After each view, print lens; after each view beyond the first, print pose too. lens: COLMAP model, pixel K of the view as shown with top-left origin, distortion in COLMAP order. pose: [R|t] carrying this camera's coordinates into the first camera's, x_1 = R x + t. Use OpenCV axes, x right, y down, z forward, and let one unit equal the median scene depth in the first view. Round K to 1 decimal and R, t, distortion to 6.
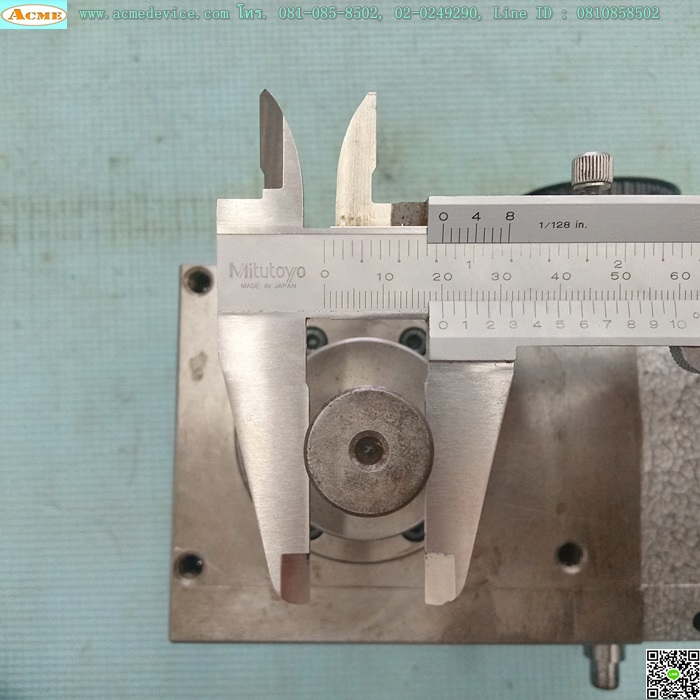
lens RADIAL K [[654.3, 0, 350.0], [0, 654.3, 350.0], [0, 0, 1]] dist [0.080923, -0.169259]
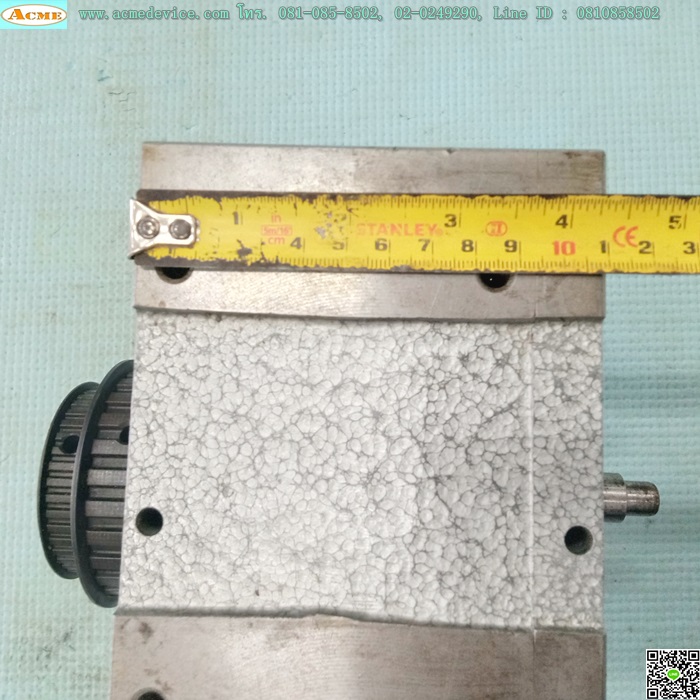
lens RADIAL K [[641.9, 0, 360.1], [0, 641.9, 349.1], [0, 0, 1]] dist [0.085866, -0.147146]
pose [[0.023818, -0.995649, 0.090087, 0.365225], [0.998018, 0.028930, 0.055881, 0.057162], [-0.058244, 0.088577, 0.994365, 0.123149]]
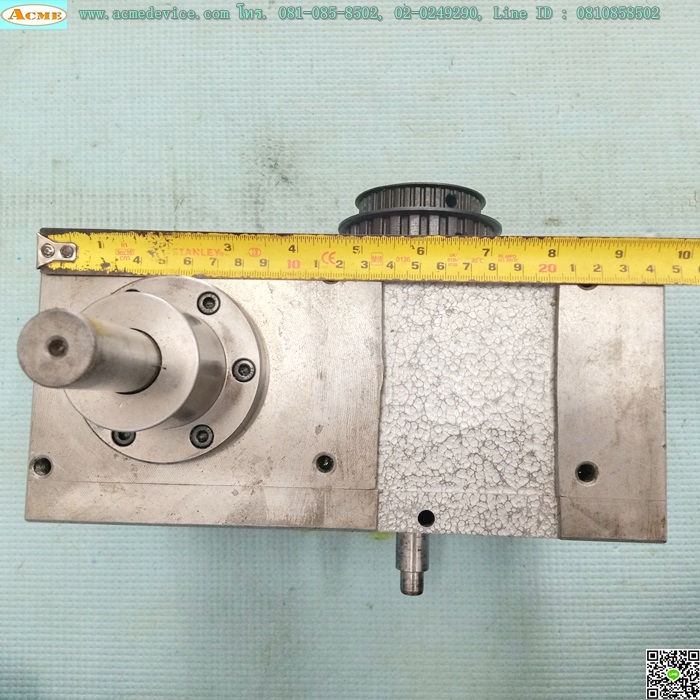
lens RADIAL K [[641.9, 0, 360.1], [0, 641.9, 349.1], [0, 0, 1]] dist [0.085866, -0.147146]
pose [[0.999497, 0.020414, -0.024276, 0.228047], [-0.020393, 0.999791, 0.001129, 0.039110], [0.024294, -0.000634, 0.999705, -0.162520]]
